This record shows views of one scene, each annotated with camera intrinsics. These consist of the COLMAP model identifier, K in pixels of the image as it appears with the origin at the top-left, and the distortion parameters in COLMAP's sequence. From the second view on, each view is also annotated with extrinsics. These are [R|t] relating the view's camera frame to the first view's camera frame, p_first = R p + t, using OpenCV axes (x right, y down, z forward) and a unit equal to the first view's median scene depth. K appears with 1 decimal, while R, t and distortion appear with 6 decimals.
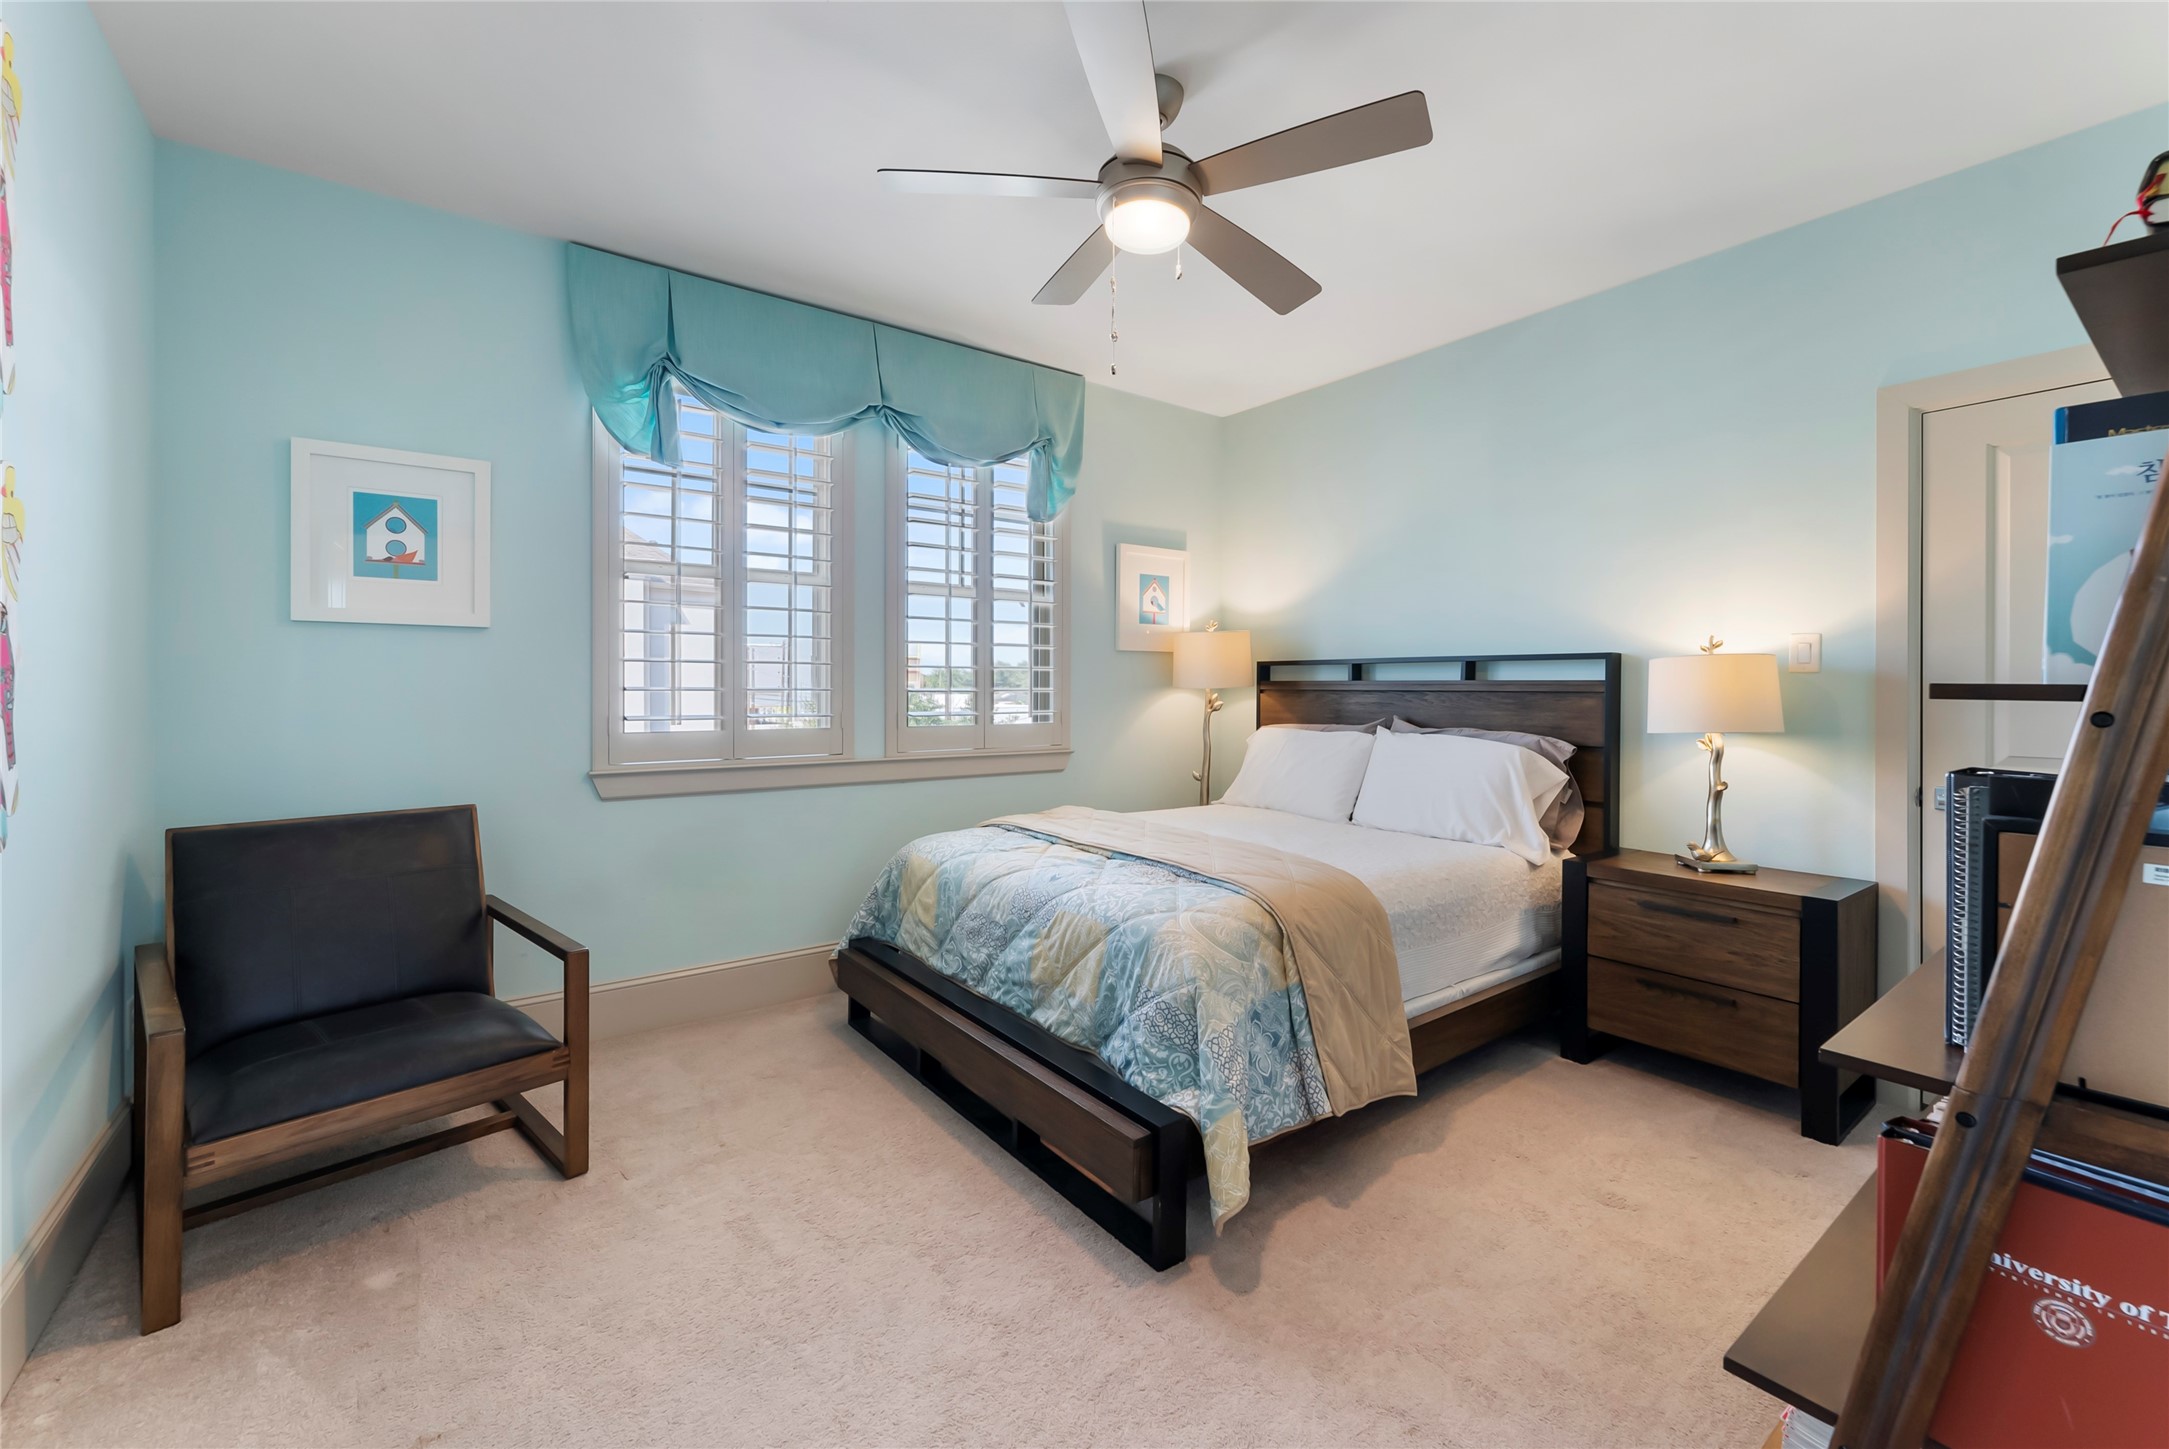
lens RADIAL K [[865.2, 0, 1084.5], [0, 865.2, 724.5], [0, 0, 1]] dist [0.000019, 0.000015]
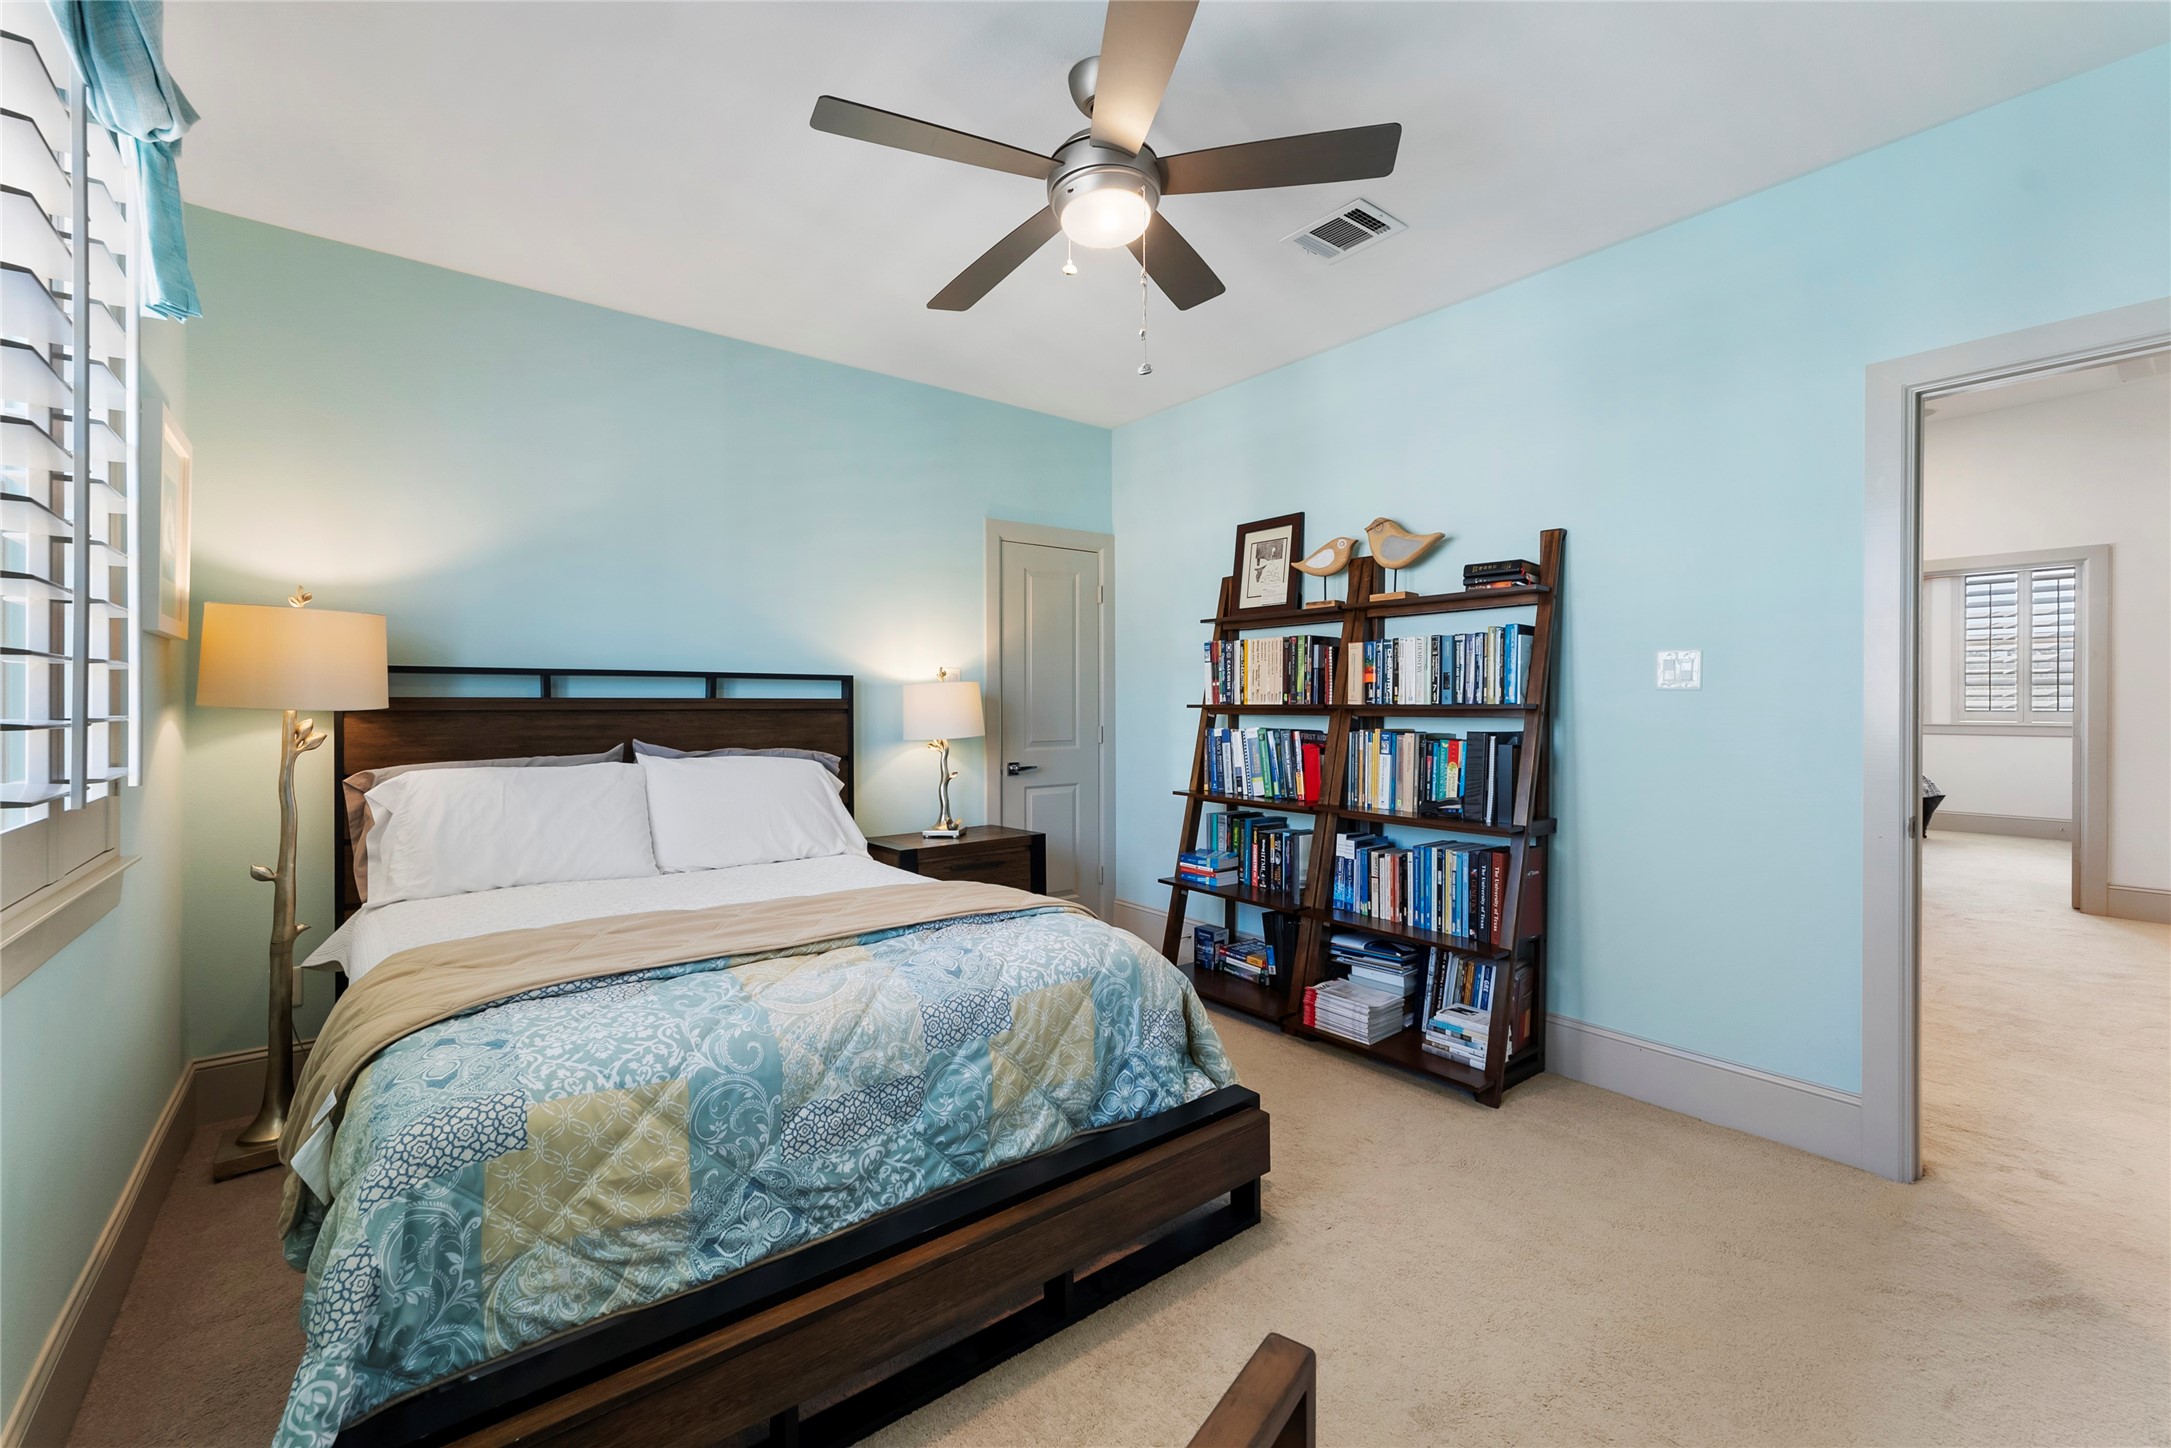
lens RADIAL K [[914.5, 0, 1084.1], [0, 914.5, 718.1], [0, 0, 1]] dist [0.000864, 0.000241]
pose [[-0.026363, -0.021883, 0.999413, -0.718063], [0.042540, 0.998830, 0.022993, -0.044903], [-0.998747, 0.043121, -0.025402, 0.804323]]
